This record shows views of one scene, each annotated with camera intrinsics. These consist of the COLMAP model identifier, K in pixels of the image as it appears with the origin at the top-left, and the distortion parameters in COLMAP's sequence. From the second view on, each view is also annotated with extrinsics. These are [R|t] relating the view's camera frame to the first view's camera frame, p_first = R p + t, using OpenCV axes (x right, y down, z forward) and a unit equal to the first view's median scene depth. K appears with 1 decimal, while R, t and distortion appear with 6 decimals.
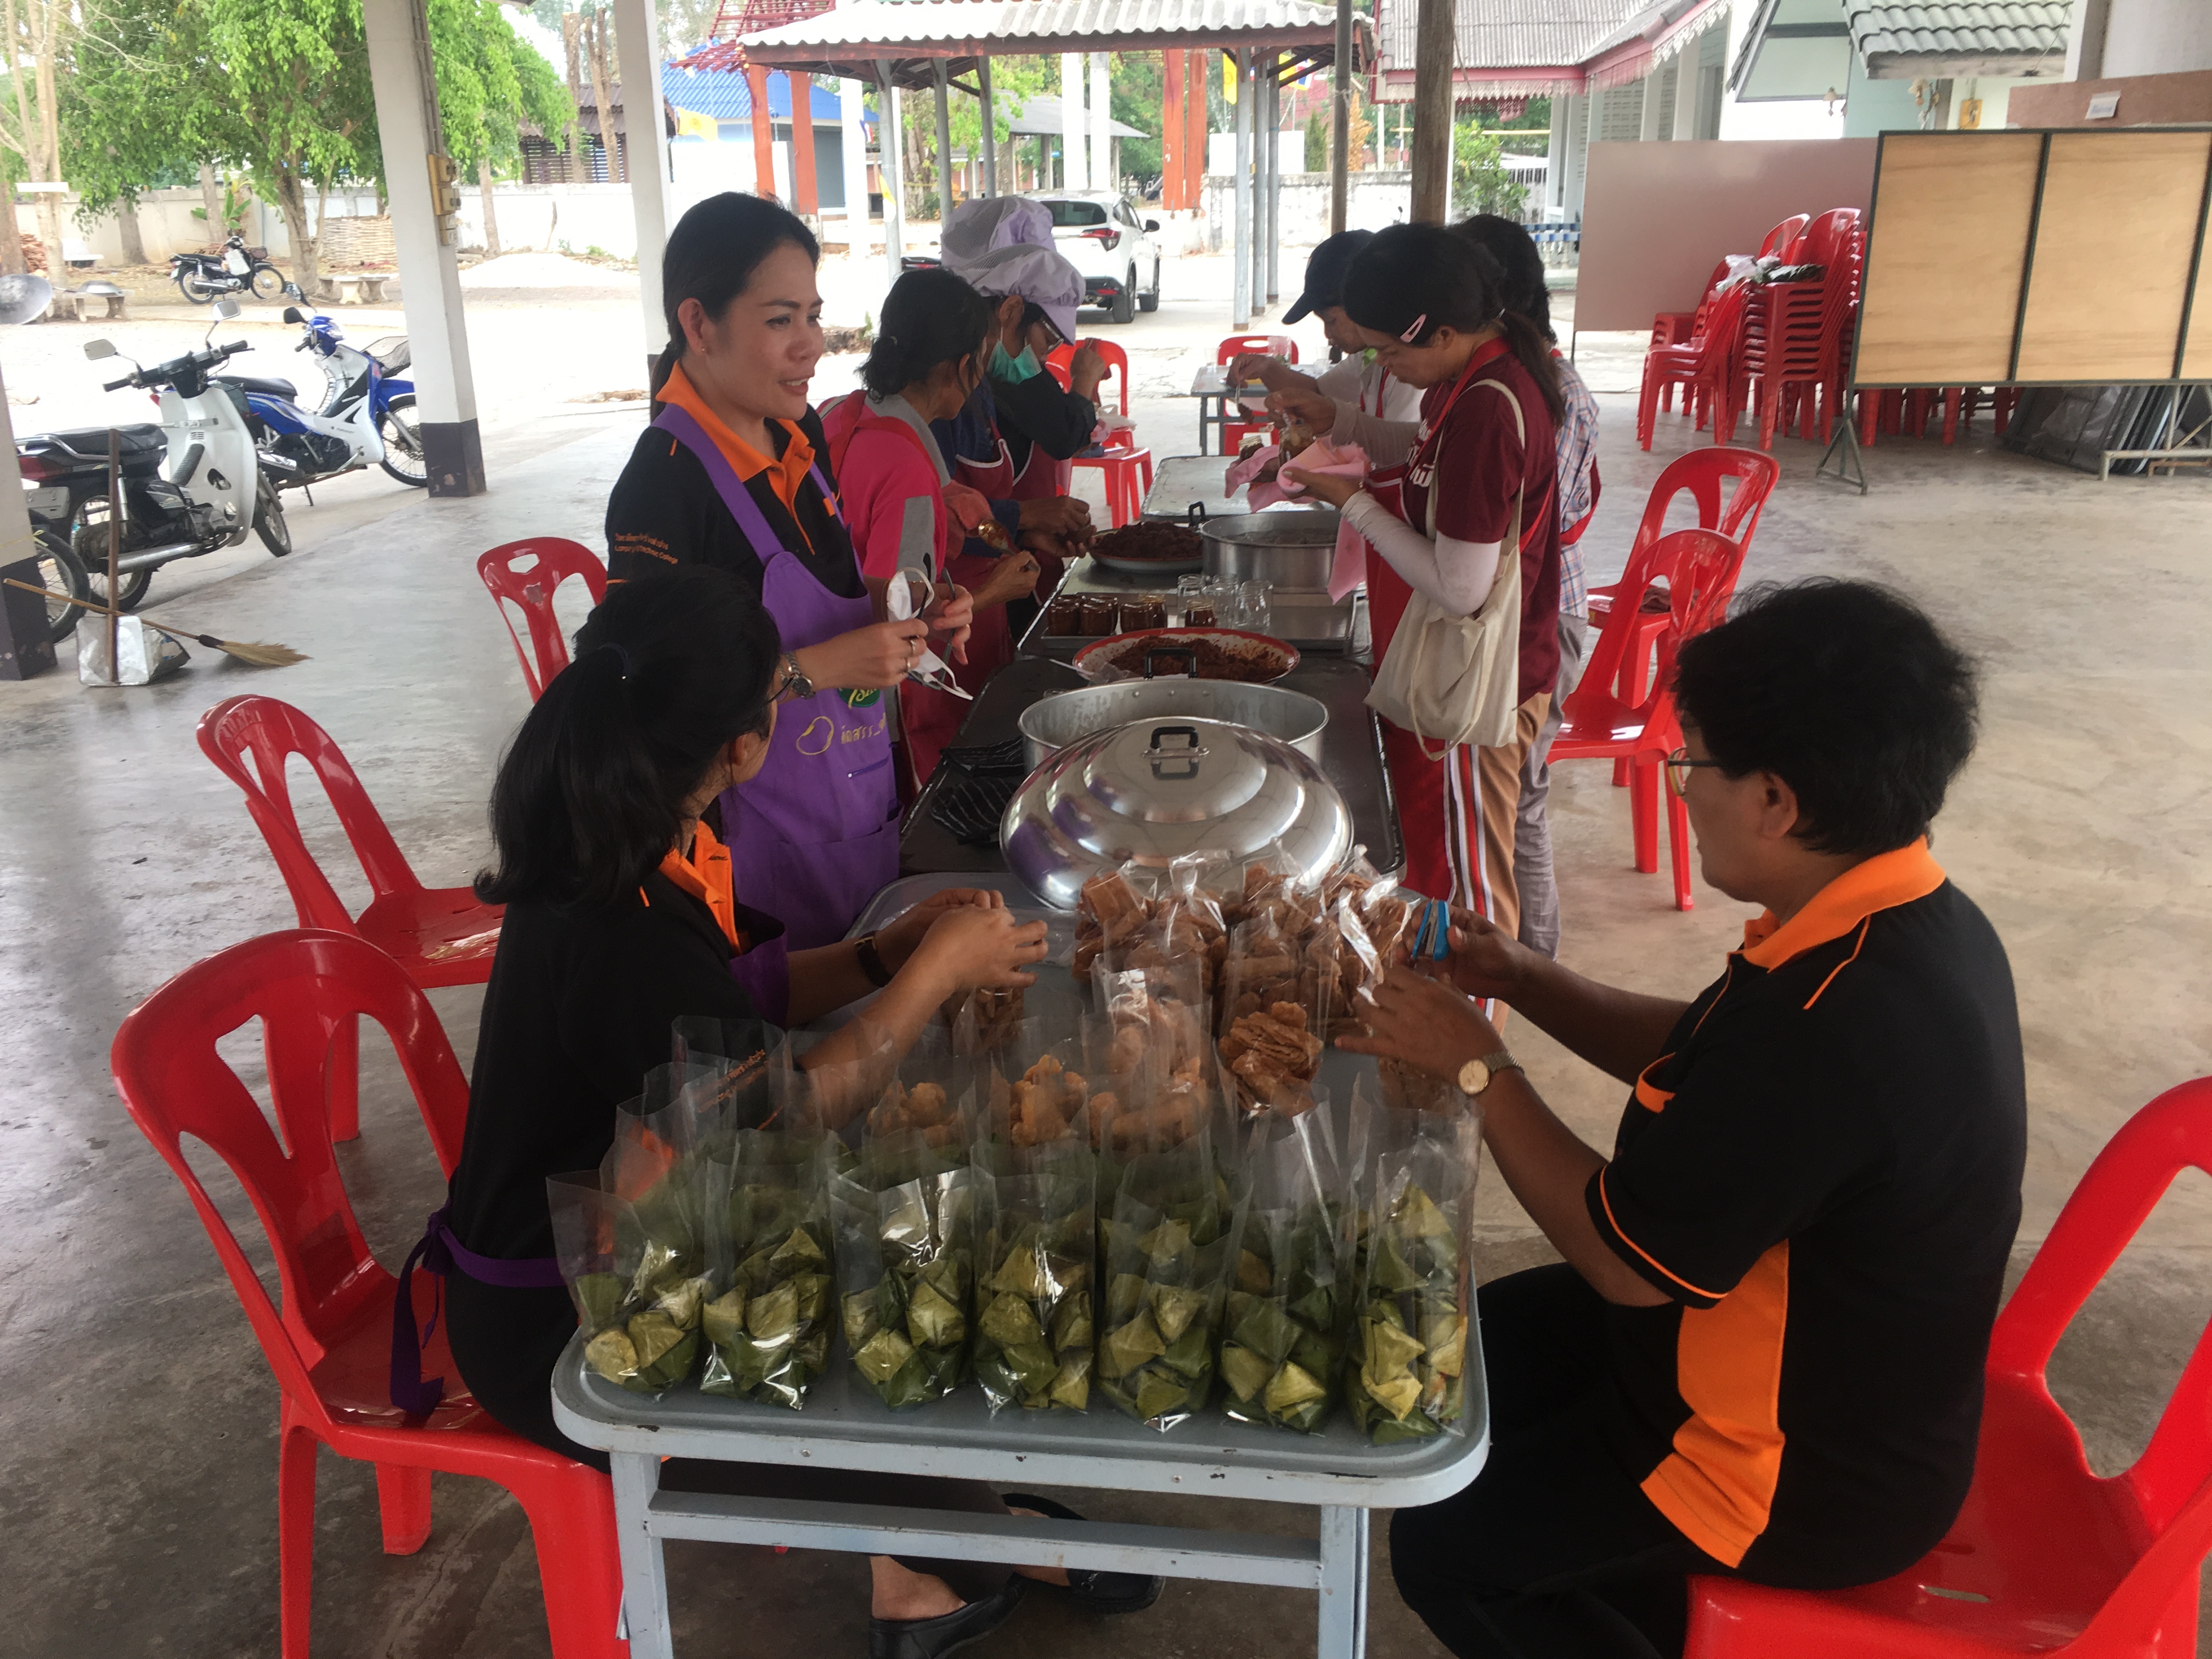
lens RADIAL K [[2026.3, 0, 1093.3], [0, 2026.3, 849.7], [0, 0, 1]] dist [0.079129, -0.070669]
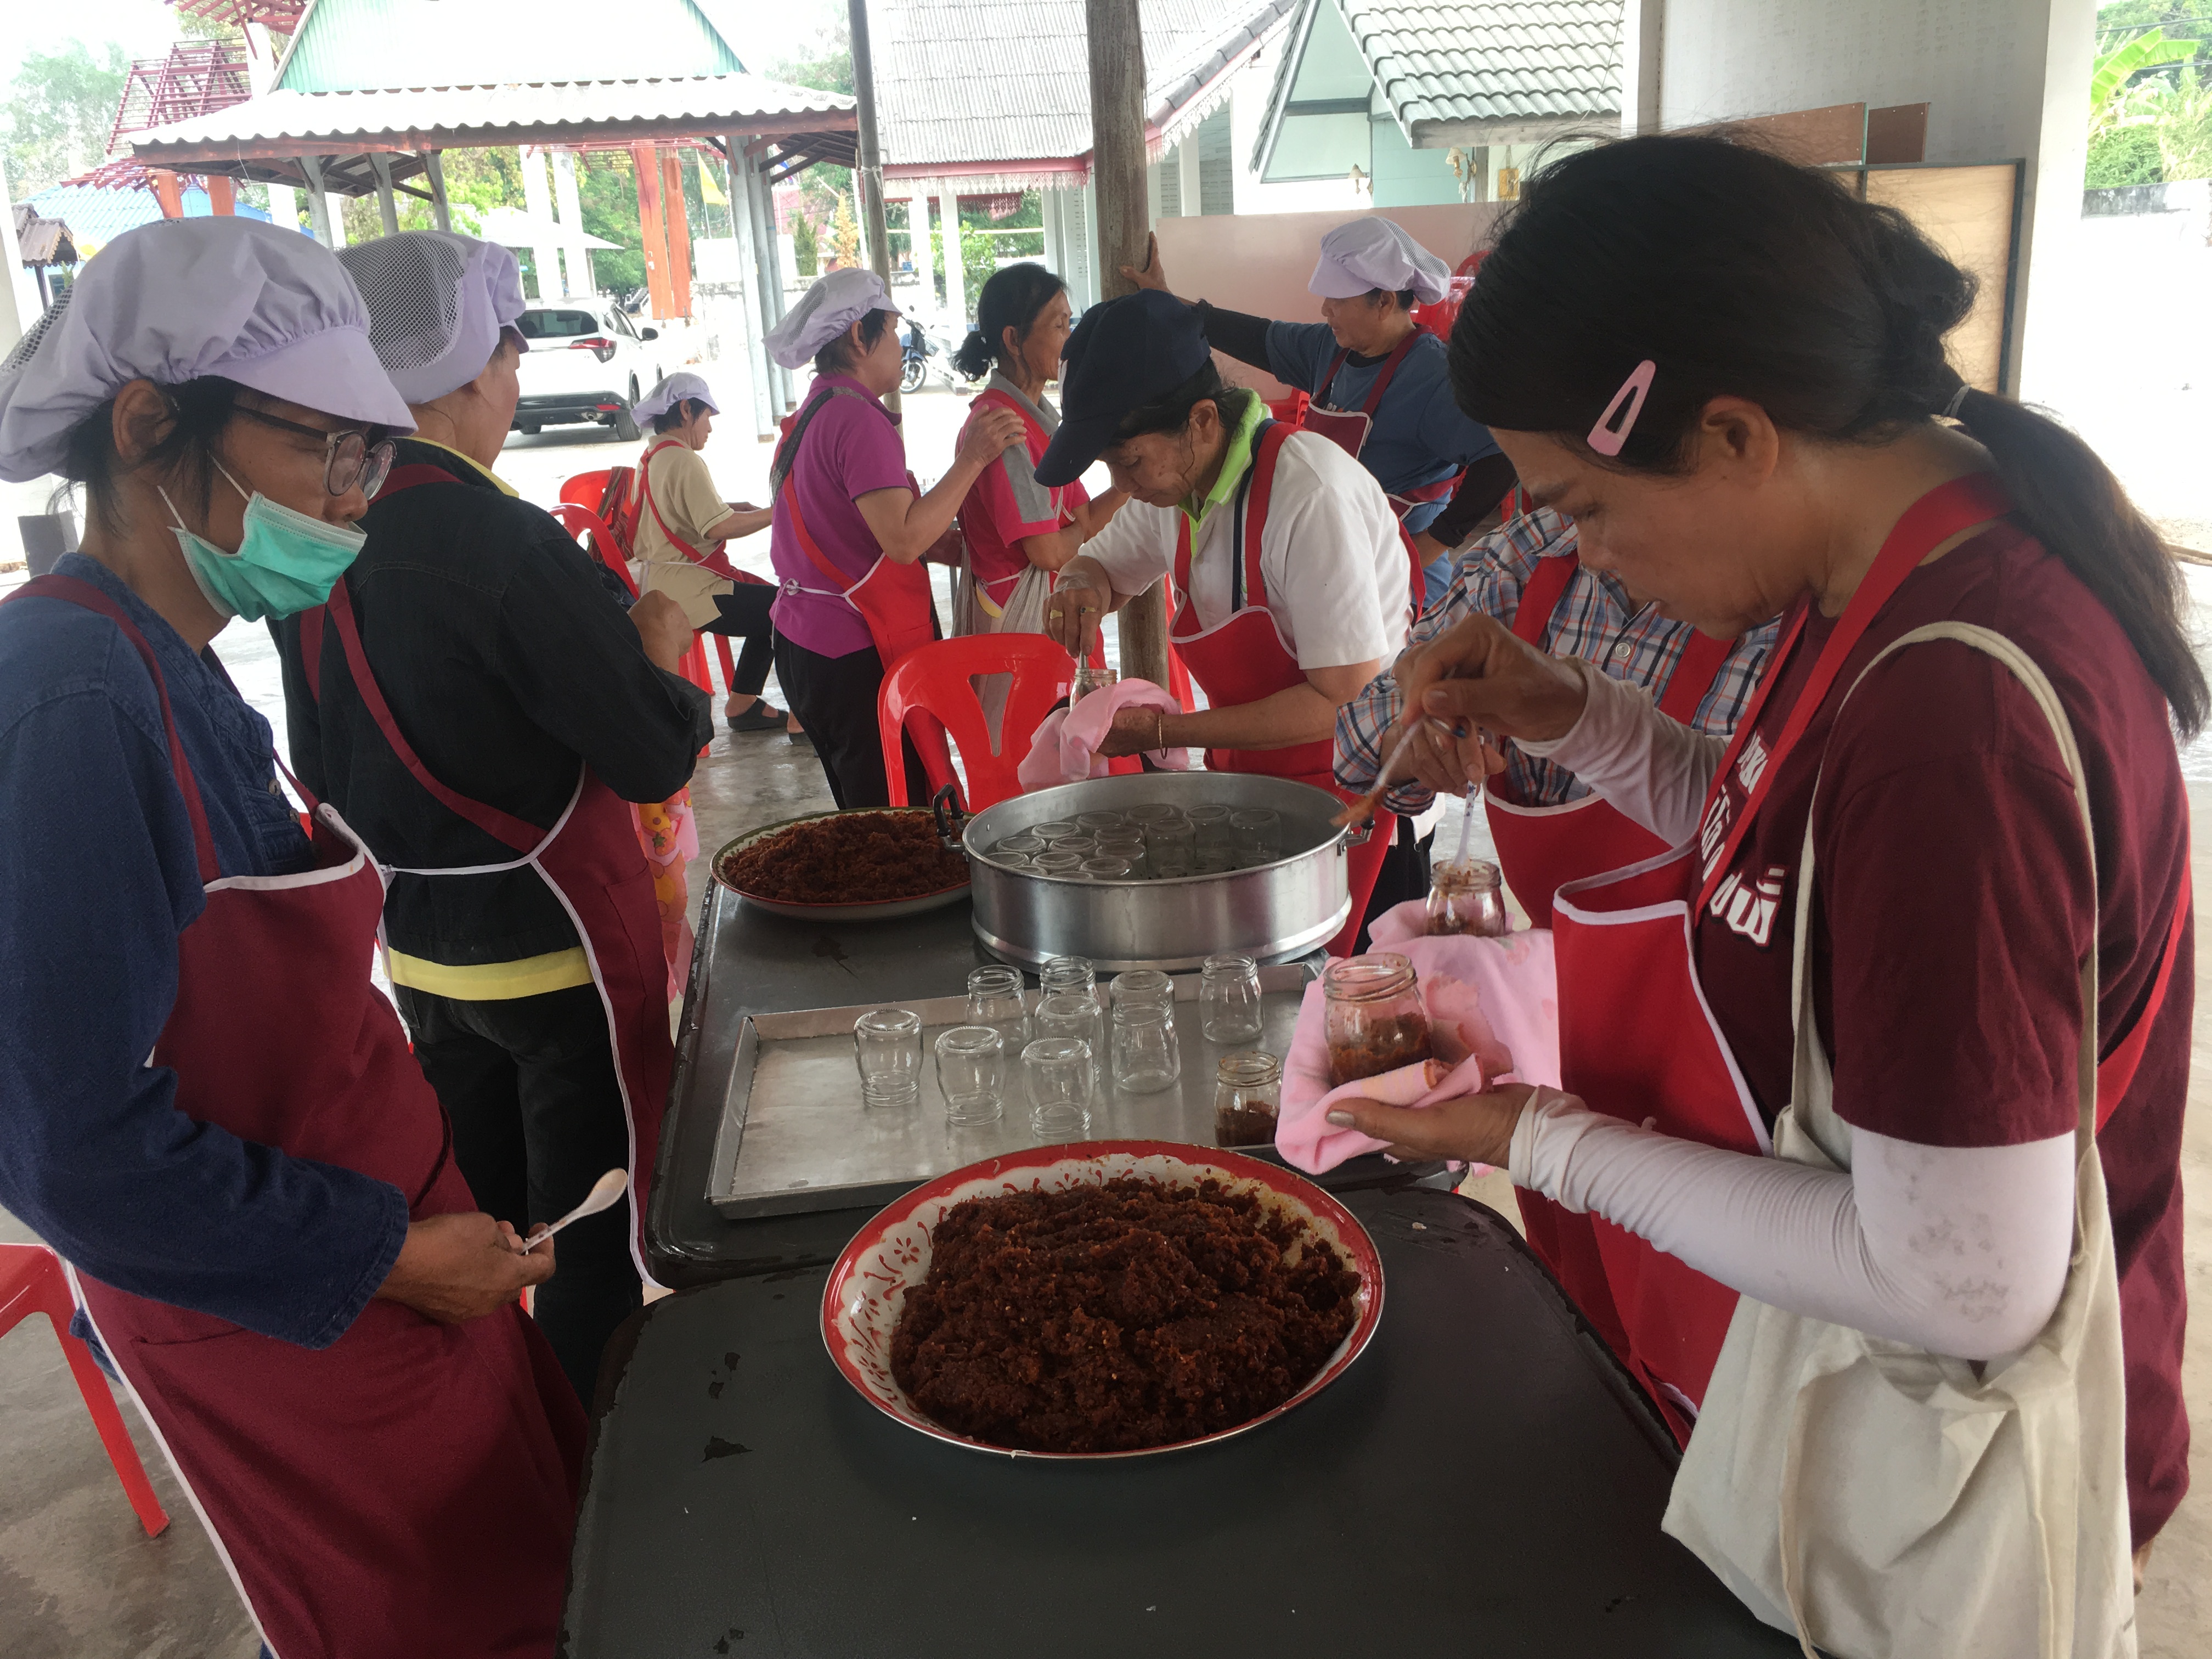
lens RADIAL K [[2026.3, 0, 1105.6], [0, 2026.3, 828.6], [0, 0, 1]] dist [0.079129, -0.070669]
pose [[0.967856, -0.101751, 0.230001, -0.006437], [0.115004, 0.992348, -0.044934, -0.027838], [-0.223669, 0.069940, 0.972152, 0.102712]]
